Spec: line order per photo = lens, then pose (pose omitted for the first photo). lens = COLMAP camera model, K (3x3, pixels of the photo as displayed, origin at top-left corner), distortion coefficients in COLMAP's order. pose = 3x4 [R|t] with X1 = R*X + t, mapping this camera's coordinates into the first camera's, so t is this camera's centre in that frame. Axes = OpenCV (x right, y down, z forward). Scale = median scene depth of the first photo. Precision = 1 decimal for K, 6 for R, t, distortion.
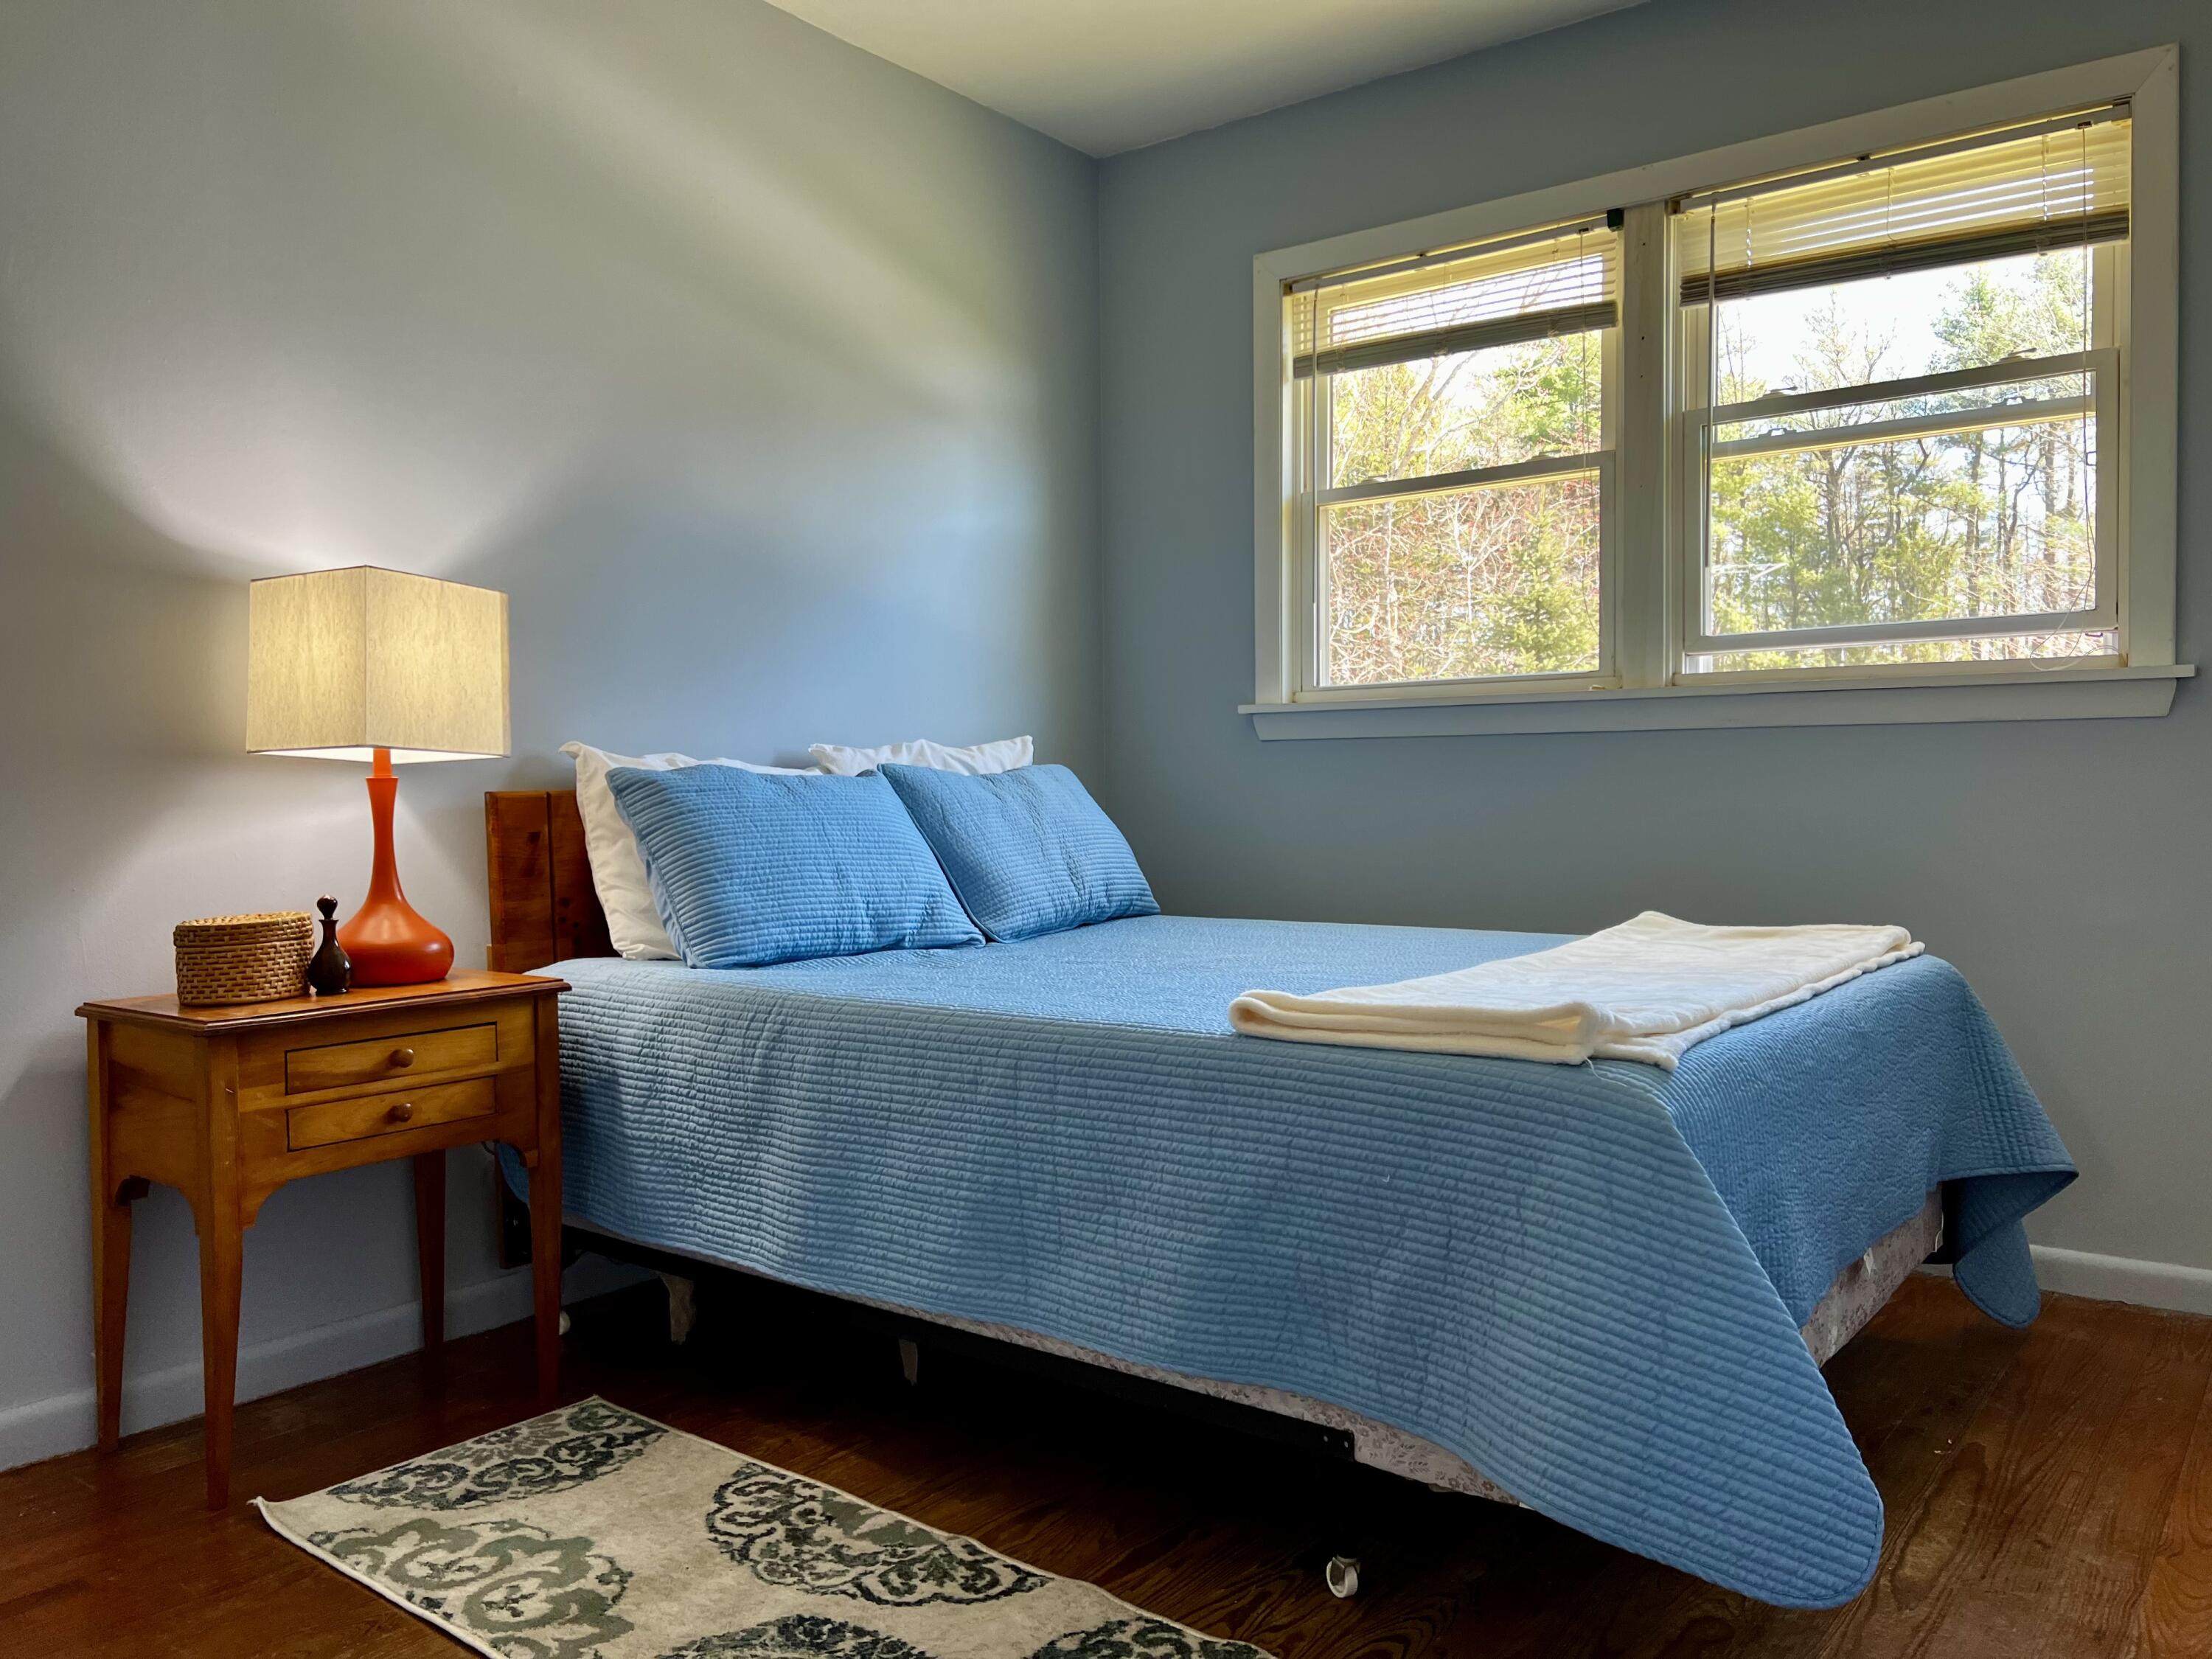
lens RADIAL K [[1661.5, 0, 1106.5], [0, 1661.5, 825.3], [0, 0, 1]] dist [-0.002663, -0.008944]
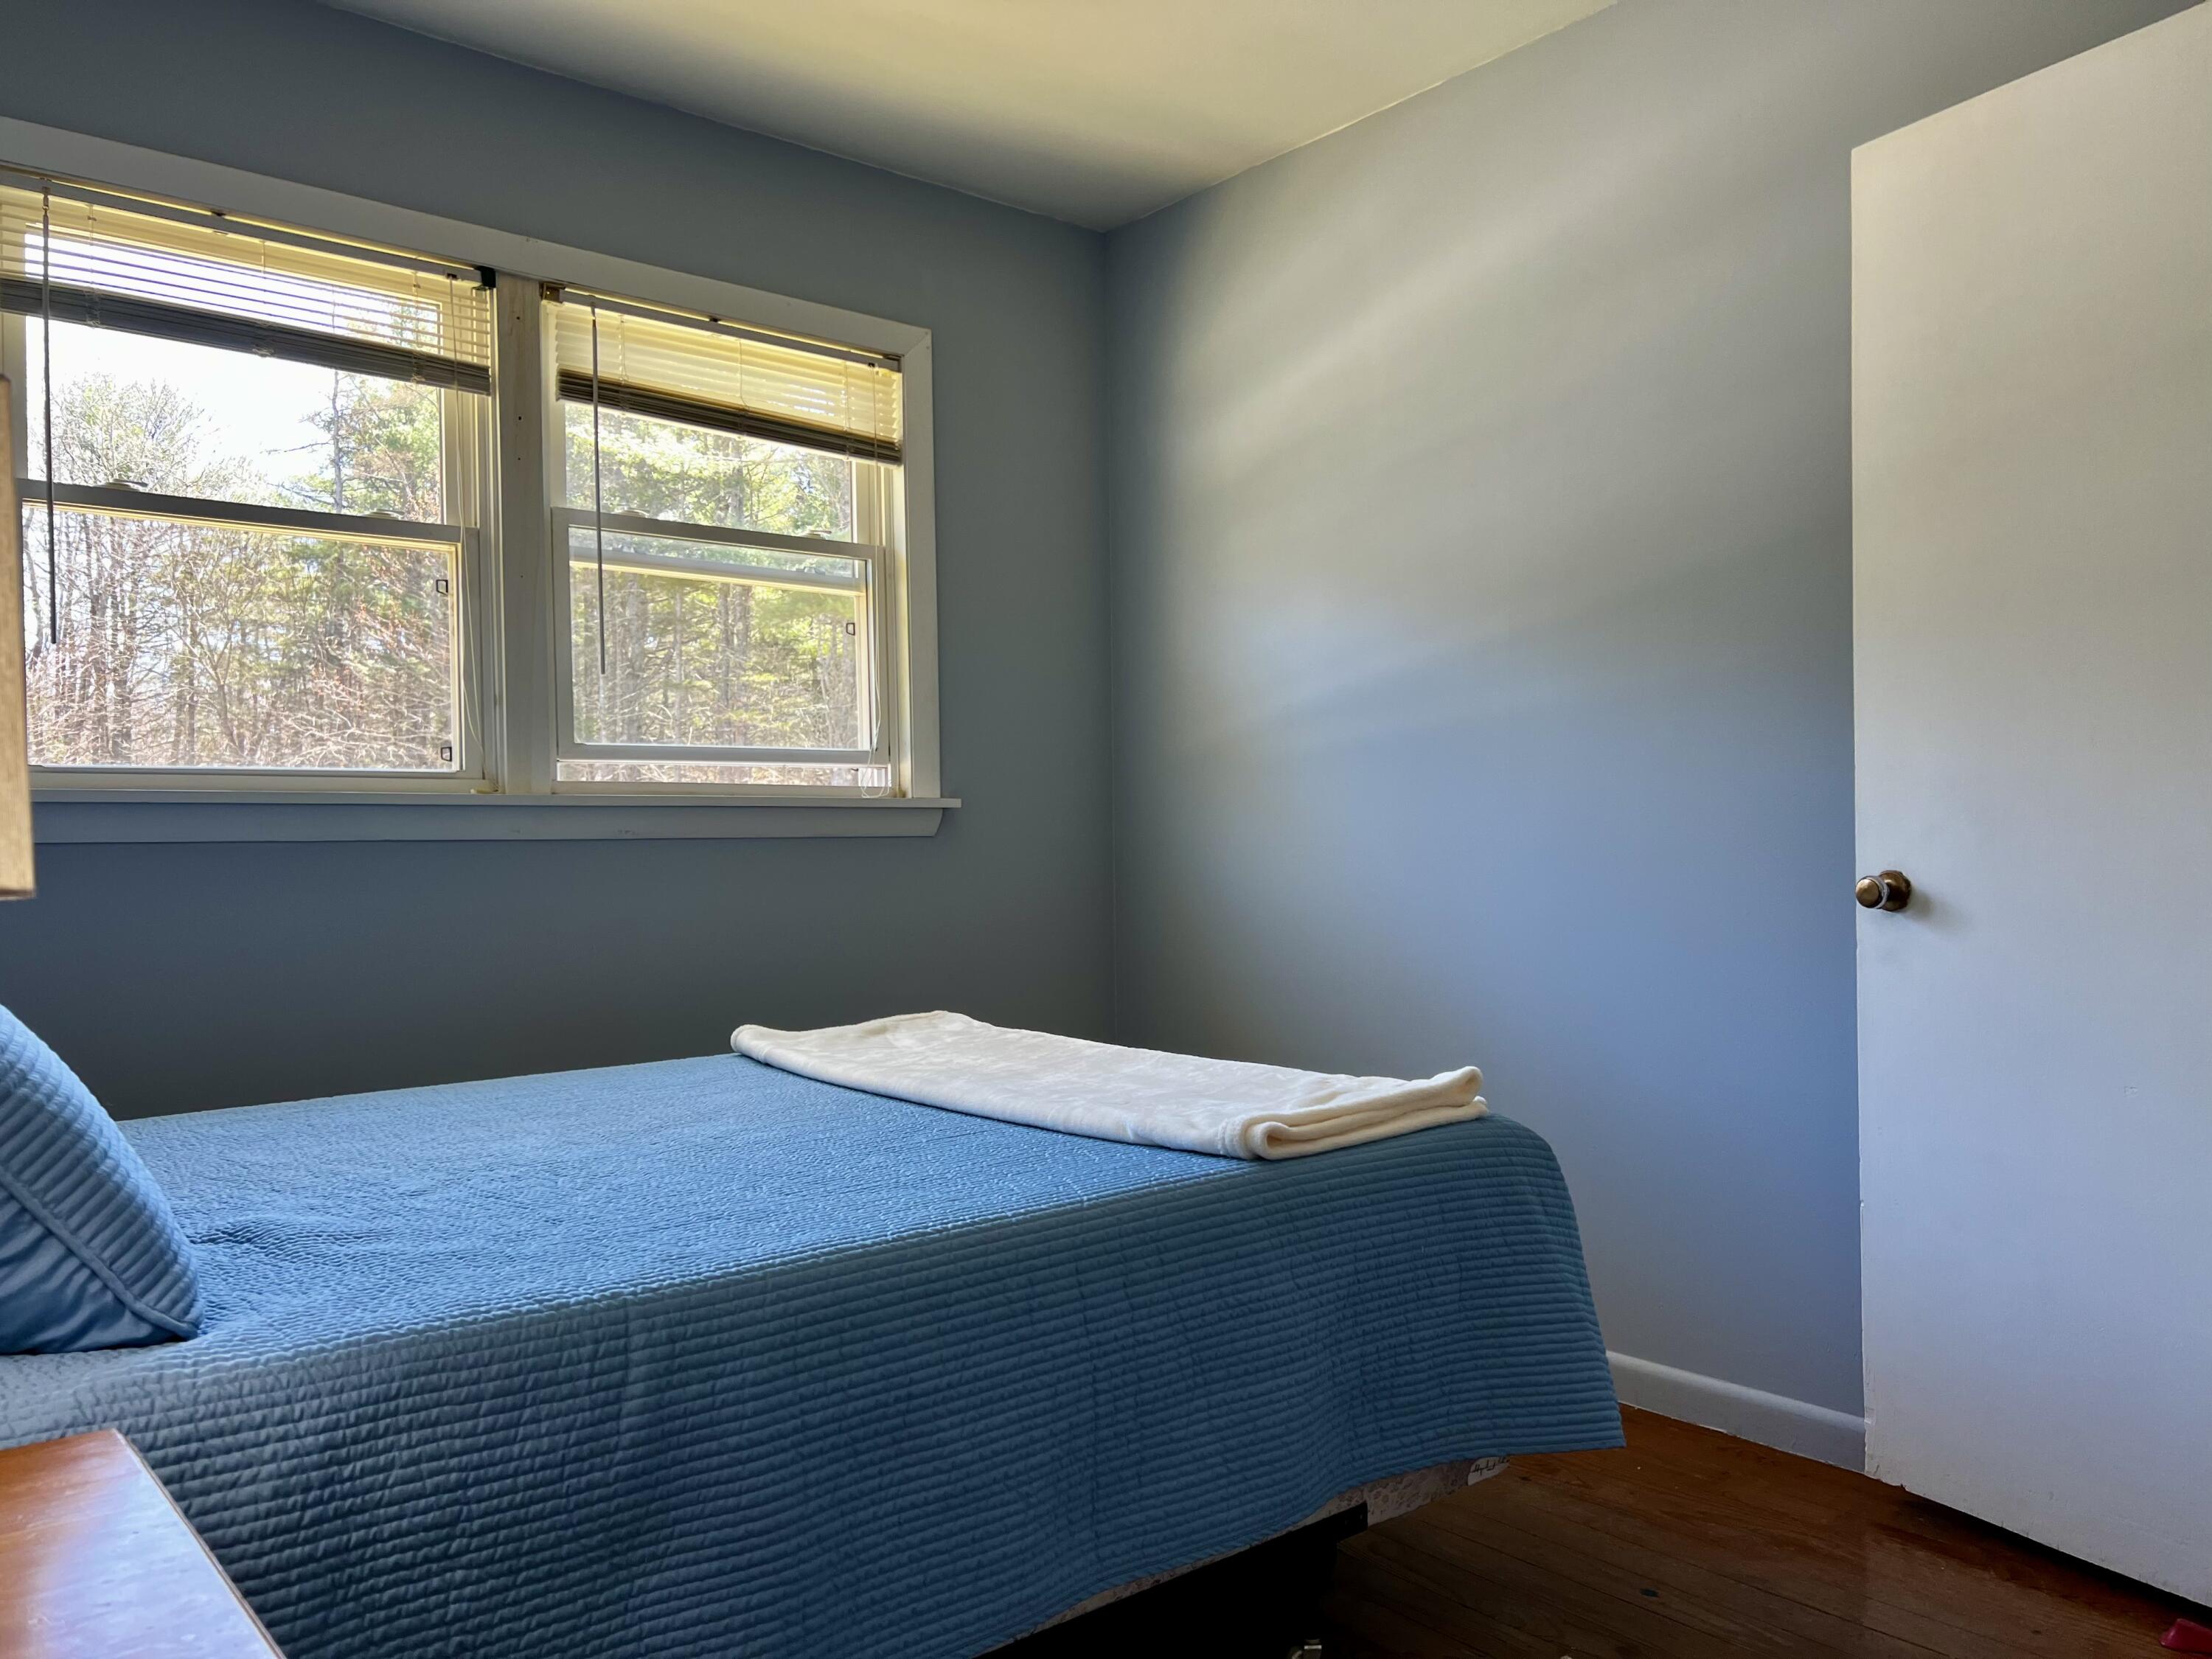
lens RADIAL K [[1661.5, 0, 1107.4], [0, 1661.5, 838.9], [0, 0, 1]] dist [-0.002663, -0.008944]
pose [[0.205714, 0.006184, 0.978593, -0.592048], [0.032488, 0.999386, -0.013144, -0.040078], [-0.978073, 0.034496, 0.205387, 0.566082]]
